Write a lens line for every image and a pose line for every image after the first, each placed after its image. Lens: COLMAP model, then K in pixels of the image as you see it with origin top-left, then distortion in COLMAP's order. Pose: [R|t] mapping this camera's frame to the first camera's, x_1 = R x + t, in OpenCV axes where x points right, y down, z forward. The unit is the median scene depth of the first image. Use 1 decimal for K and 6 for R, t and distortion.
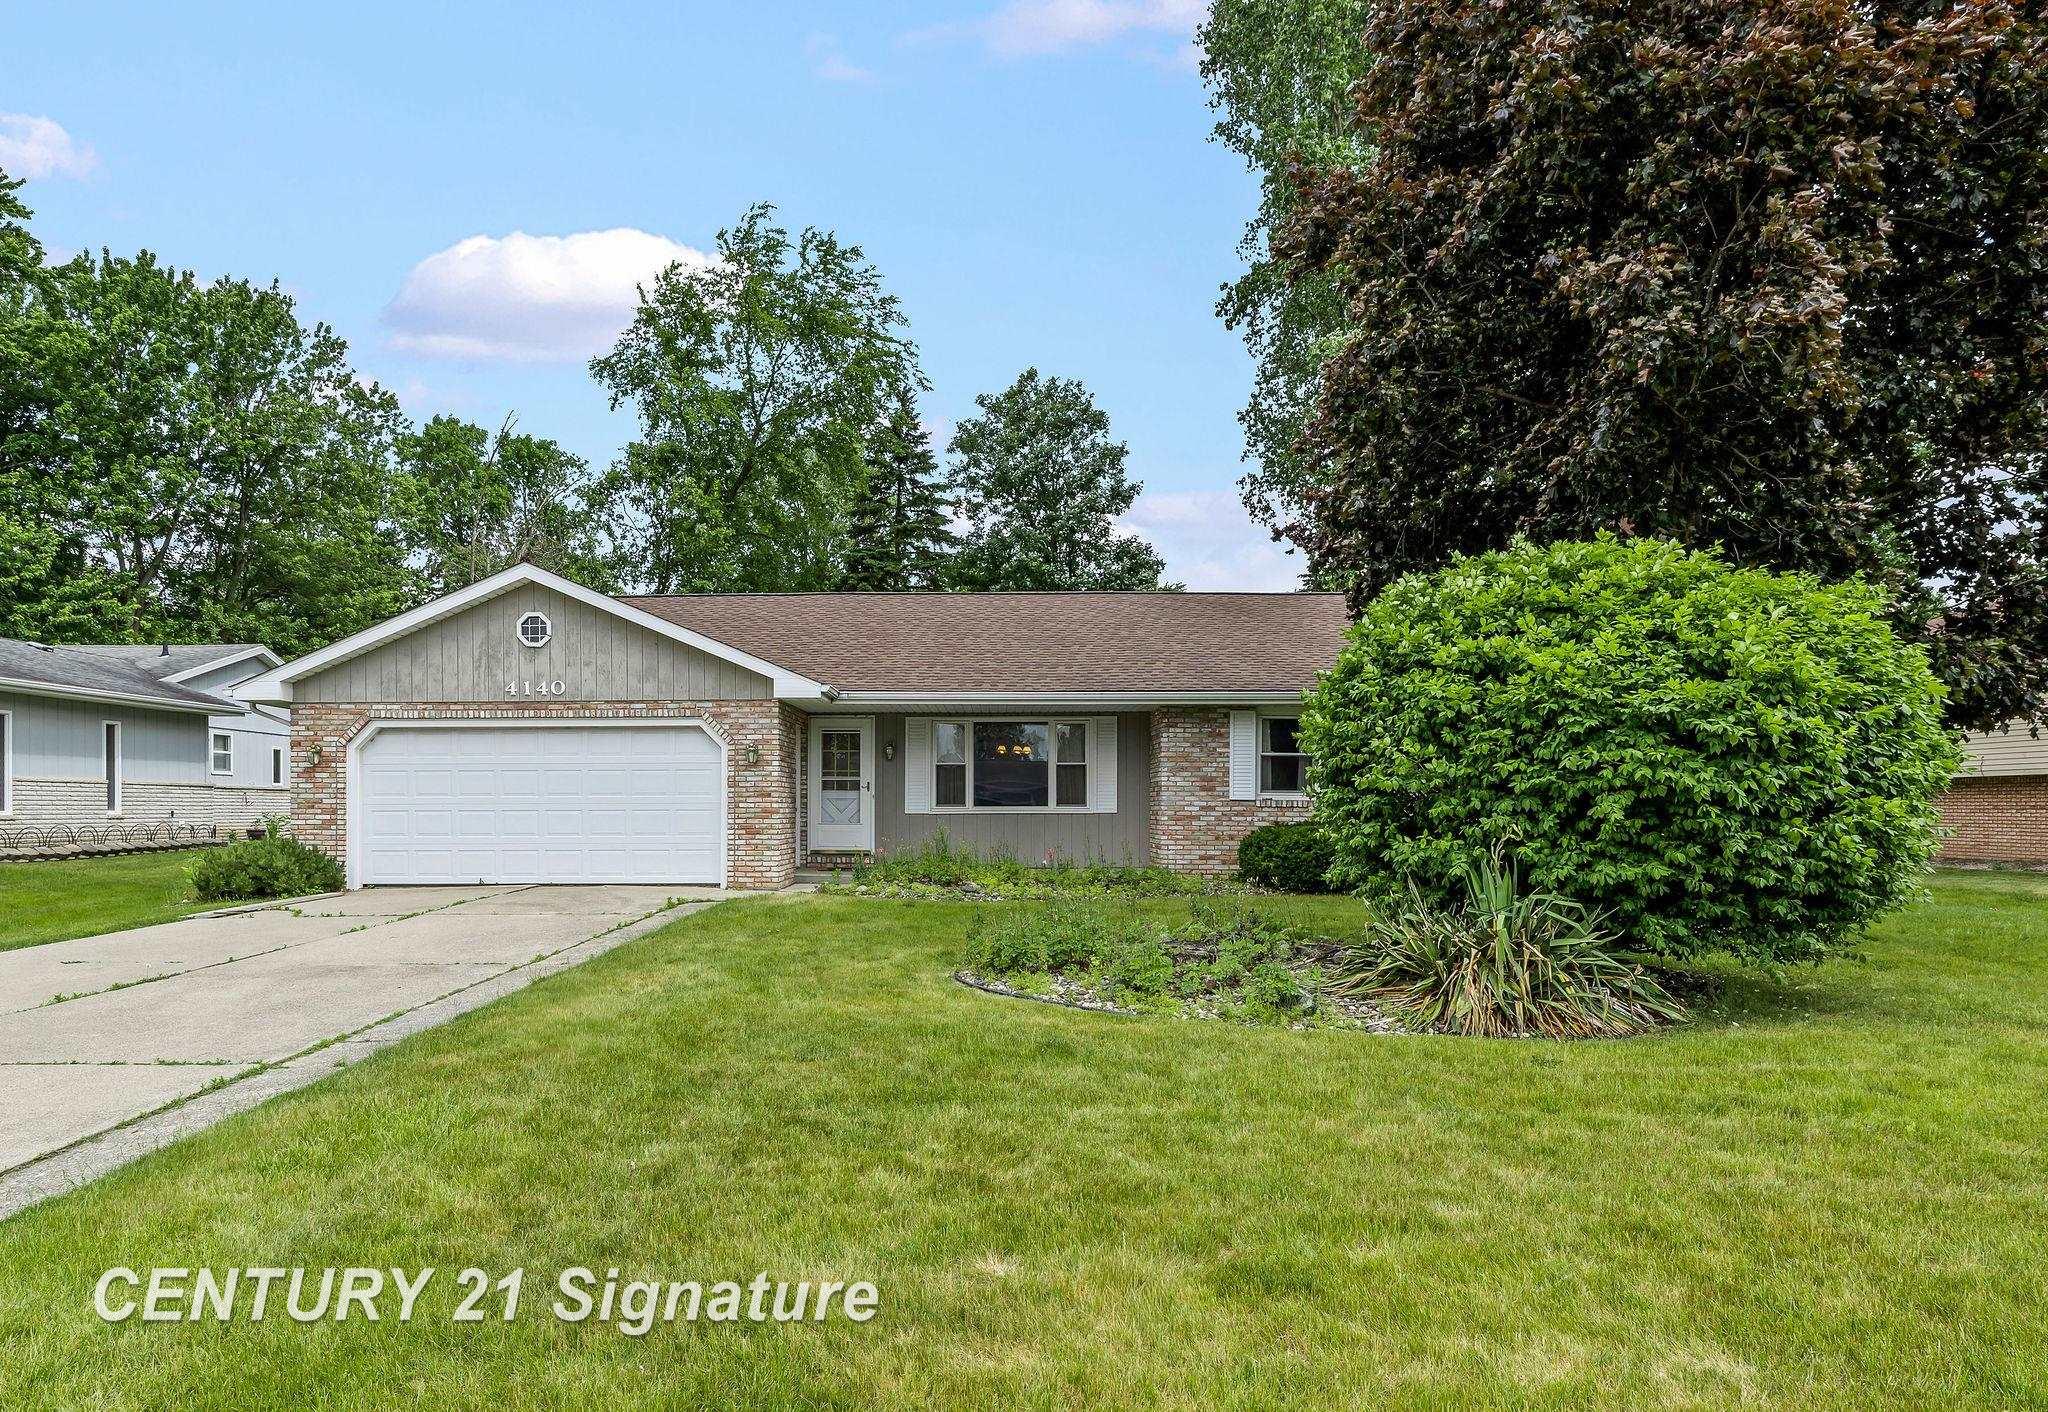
lens RADIAL K [[1279.1, 0, 1022.9], [0, 1279.1, 764.1], [0, 0, 1]] dist [-0.035053, 0.000140]
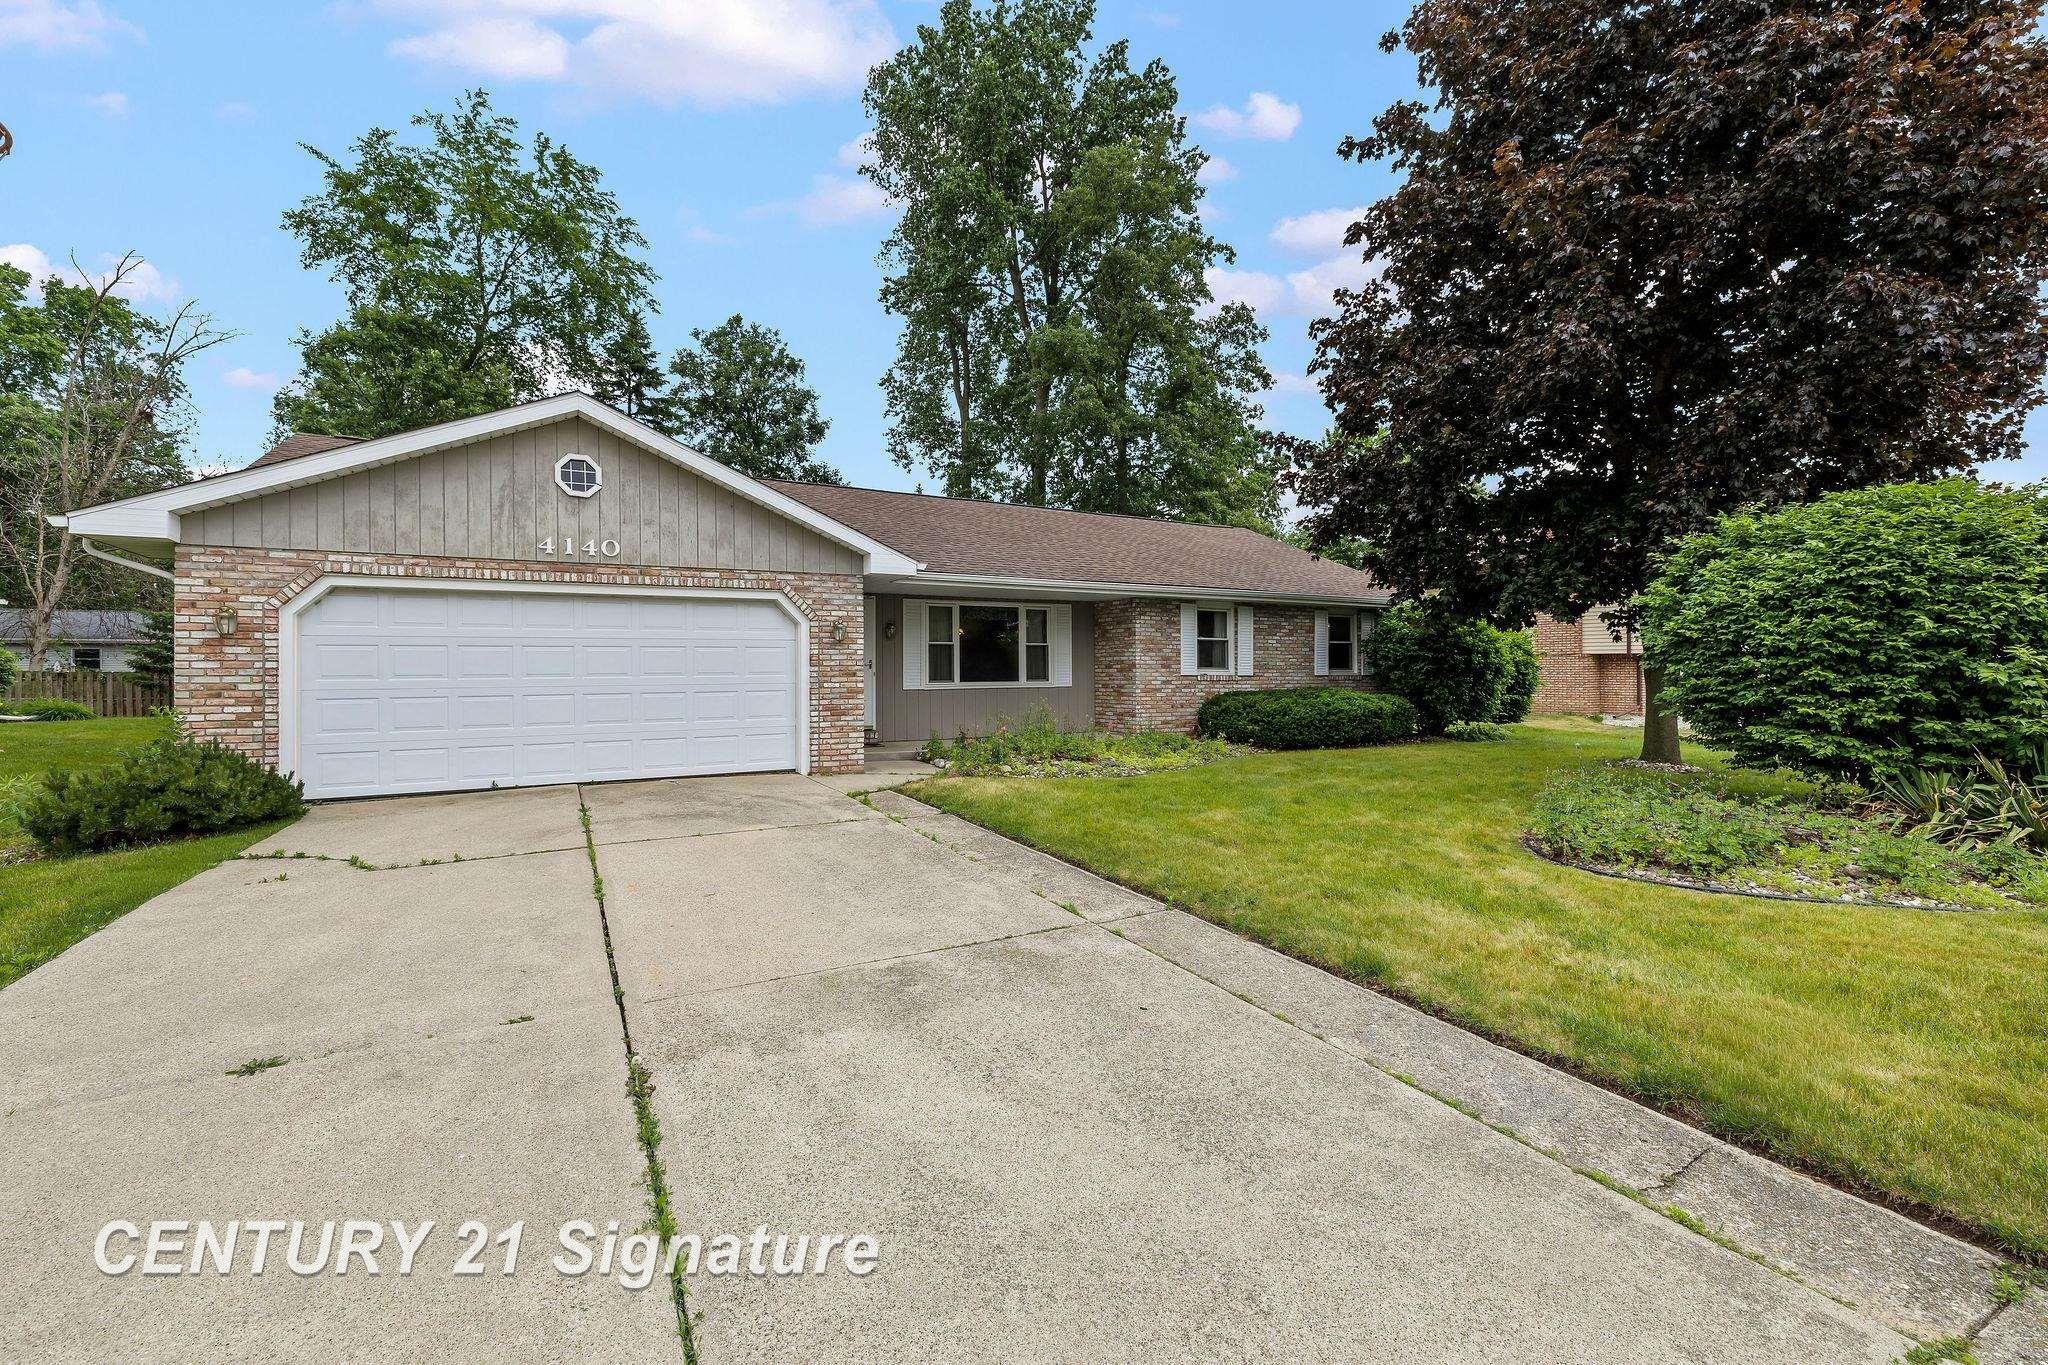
lens RADIAL K [[860.4, 0, 1002.0], [0, 860.4, 678.4], [0, 0, 1]] dist [0.000386, -0.000170]
pose [[0.873599, -0.008627, 0.486570, -0.371048], [-0.010555, 0.999272, 0.036668, 0.002032], [-0.486532, -0.037169, 0.872872, 0.334285]]
